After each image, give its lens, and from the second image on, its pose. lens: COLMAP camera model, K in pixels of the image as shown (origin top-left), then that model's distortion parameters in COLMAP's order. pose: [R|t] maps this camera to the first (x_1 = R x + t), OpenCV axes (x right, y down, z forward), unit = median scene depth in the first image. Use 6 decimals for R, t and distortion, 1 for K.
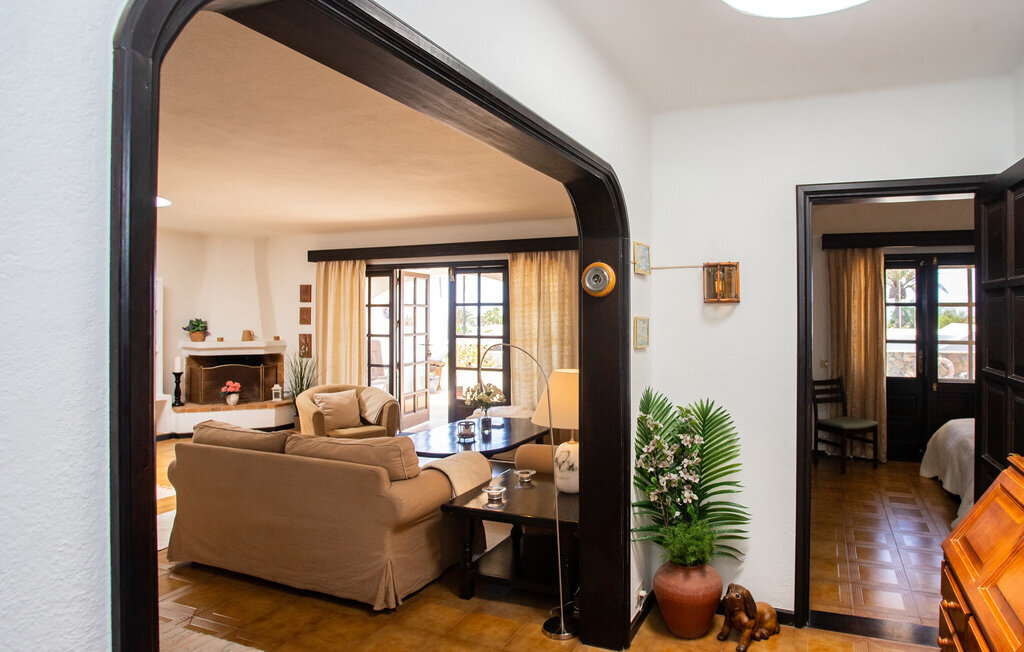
lens RADIAL K [[514.8, 0, 551.7], [0, 514.8, 345.1], [0, 0, 1]] dist [0.002060, 0.000280]
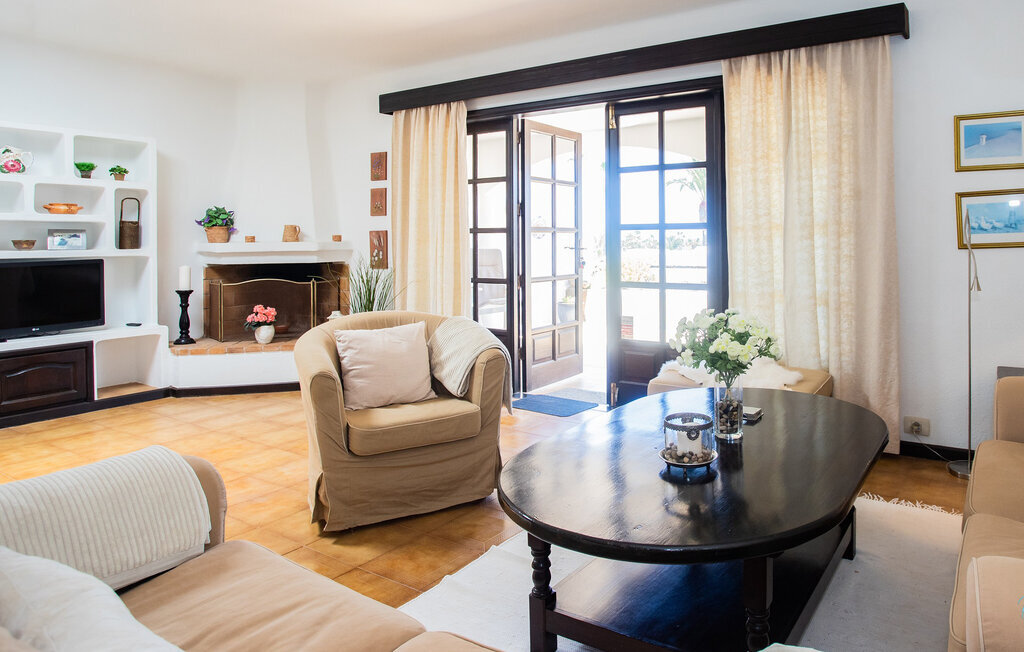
lens RADIAL K [[708.3, 0, 512.0], [0, 708.3, 326.0], [0, 0, 1]] dist [0.002884, 0.000319]
pose [[0.949648, 0.012458, -0.313071, -0.058931], [0.016248, 0.995907, 0.088915, 0.020478], [0.312898, -0.089525, 0.945558, 0.241875]]
